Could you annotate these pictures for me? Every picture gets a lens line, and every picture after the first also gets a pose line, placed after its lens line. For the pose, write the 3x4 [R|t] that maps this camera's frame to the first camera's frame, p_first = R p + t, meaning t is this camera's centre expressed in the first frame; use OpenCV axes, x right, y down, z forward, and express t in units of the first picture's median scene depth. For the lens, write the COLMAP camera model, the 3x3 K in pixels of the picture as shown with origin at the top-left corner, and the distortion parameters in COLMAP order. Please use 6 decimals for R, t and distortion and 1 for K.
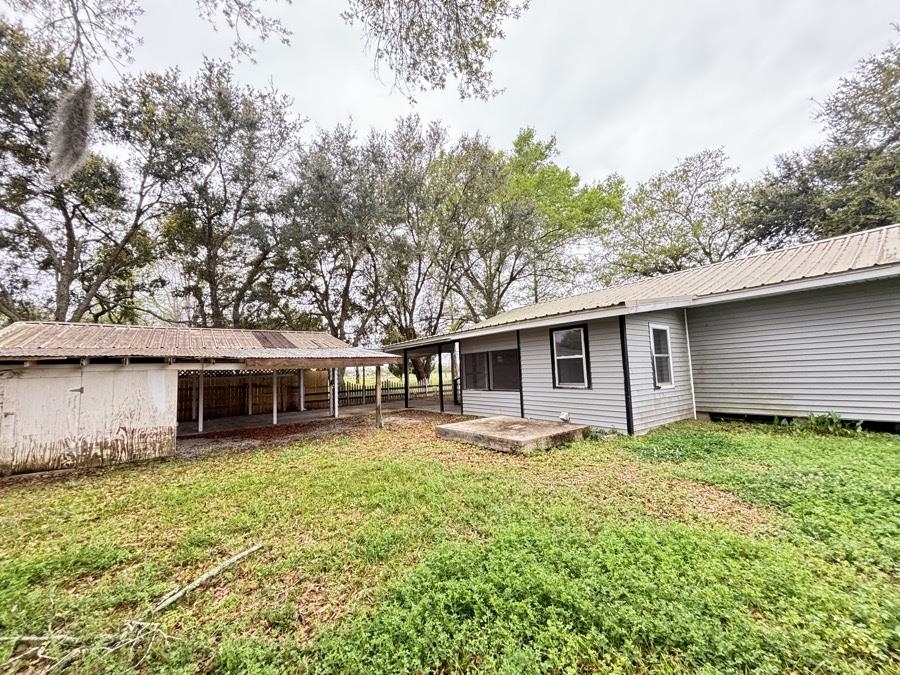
lens RADIAL K [[367.0, 0, 450.0], [0, 367.0, 337.5], [0, 0, 1]] dist [-0.000316, -0.000034]
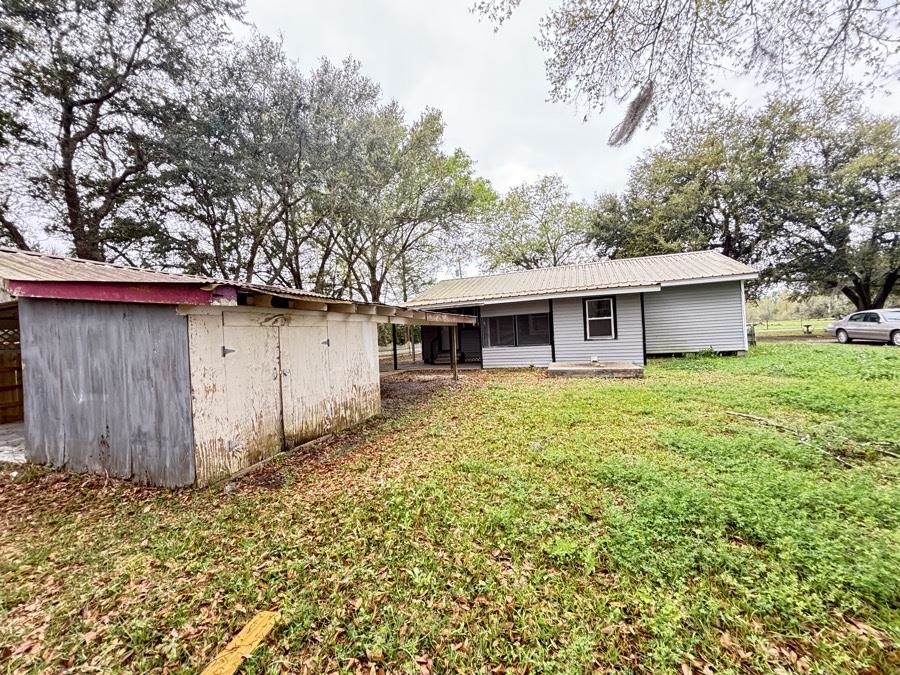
lens RADIAL K [[357.9, 0, 450.0], [0, 357.9, 337.5], [0, 0, 1]] dist [0.000087, 0.000001]
pose [[0.841423, -0.009462, 0.540294, -0.902126], [-0.030129, 0.997470, 0.064390, 0.053019], [-0.539536, -0.070458, 0.839009, 0.124040]]
